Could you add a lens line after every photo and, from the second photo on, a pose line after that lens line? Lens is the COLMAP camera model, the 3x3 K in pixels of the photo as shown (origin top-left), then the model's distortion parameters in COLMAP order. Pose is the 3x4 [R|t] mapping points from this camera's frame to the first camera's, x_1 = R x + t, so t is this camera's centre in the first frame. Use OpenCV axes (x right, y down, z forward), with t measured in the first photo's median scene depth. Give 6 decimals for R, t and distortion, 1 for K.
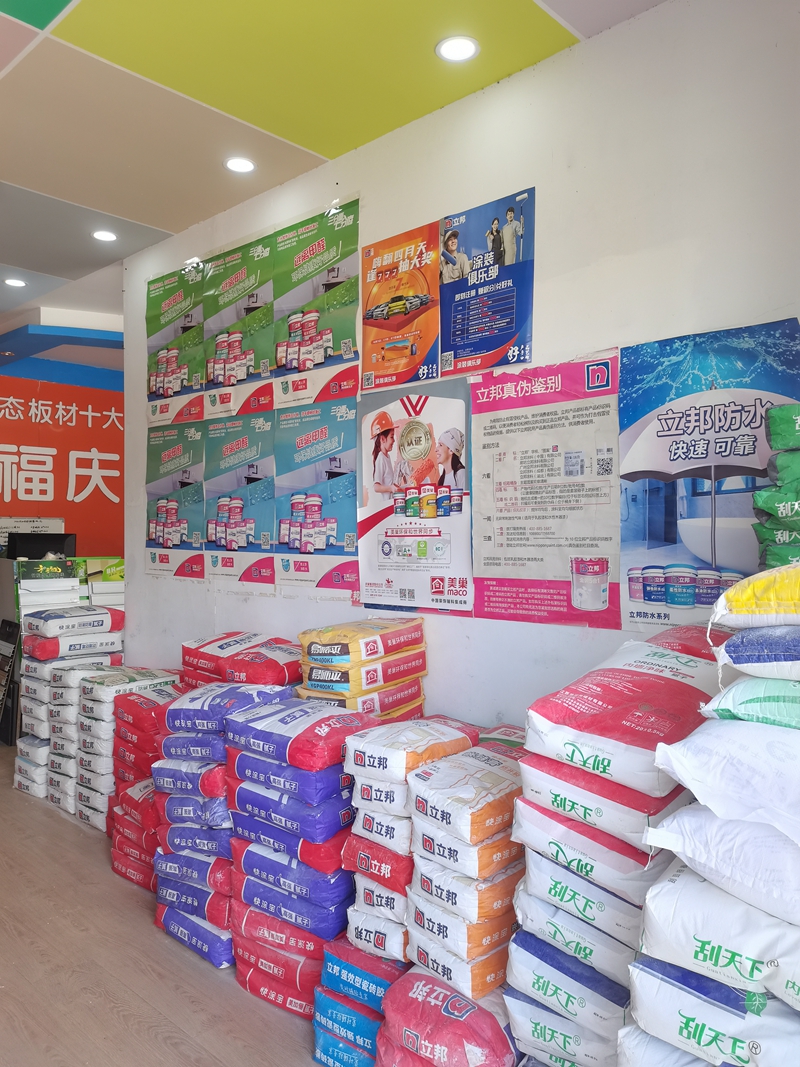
lens RADIAL K [[809.6, 0, 400.0], [0, 809.6, 533.5], [0, 0, 1]] dist [0.058387, -0.051121]
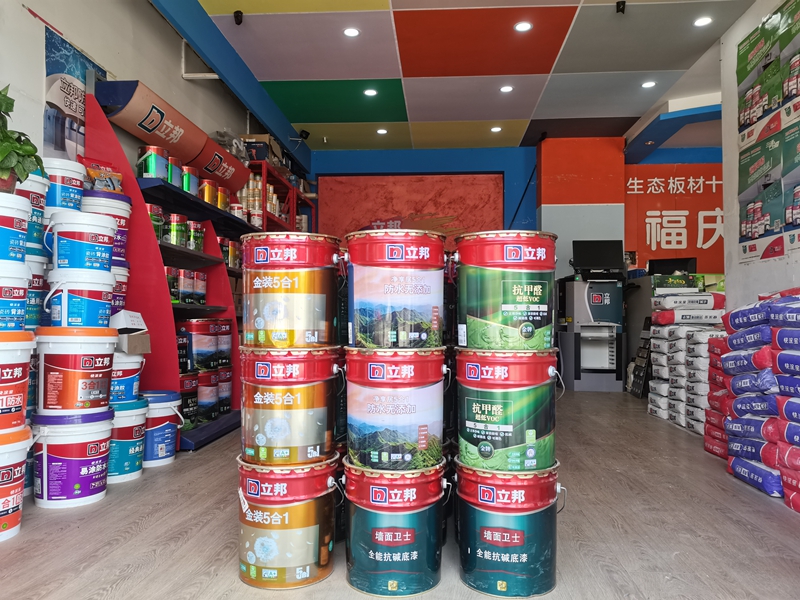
lens RADIAL K [[610.5, 0, 400.0], [0, 610.5, 300.0], [0, 0, 1]] dist [0.044914, -0.027858]
pose [[0.641076, -0.032689, -0.766781, 0.109408], [-0.000252, 0.999084, -0.042803, 0.166246], [0.767477, 0.027633, 0.640480, -0.066628]]
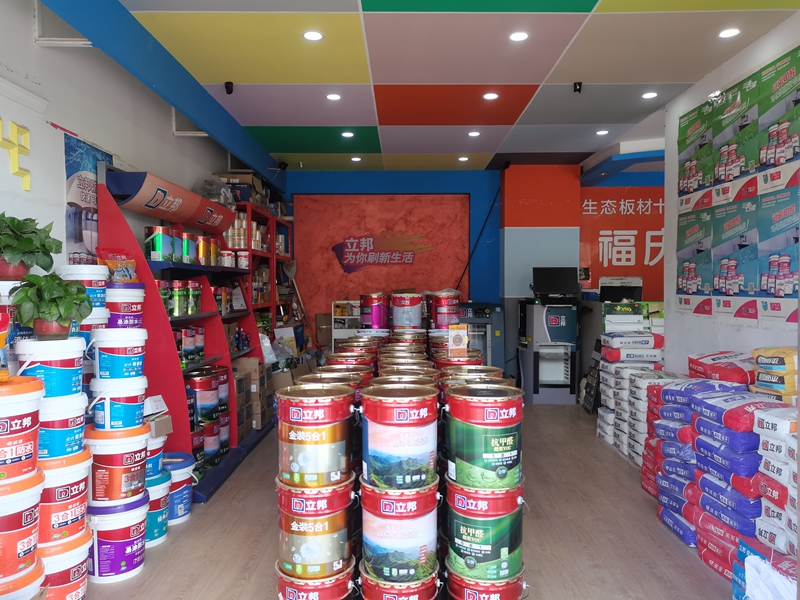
lens RADIAL K [[607.0, 0, 400.0], [0, 607.0, 300.0], [0, 0, 1]] dist [0.058387, -0.051121]
pose [[0.688505, 0.008173, -0.725185, 0.175496], [0.004383, 0.999871, 0.015430, 0.008862], [0.725218, -0.013802, 0.688381, -0.170868]]
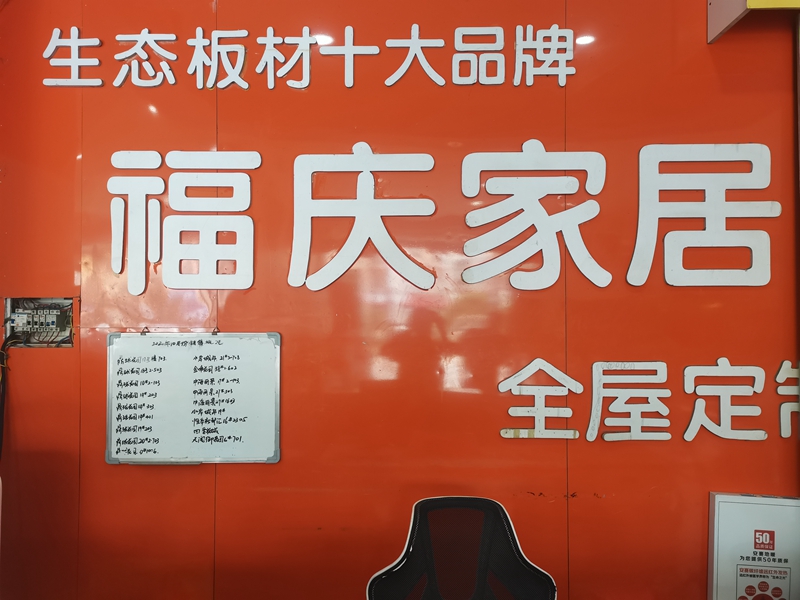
lens RADIAL K [[607.0, 0, 400.0], [0, 607.0, 300.0], [0, 0, 1]] dist [0.058387, -0.051121]
pose [[0.671461, -0.007967, -0.740997, -0.297490], [0.001580, 0.999955, -0.009319, -0.057125], [0.741038, 0.005087, 0.671444, 1.552185]]
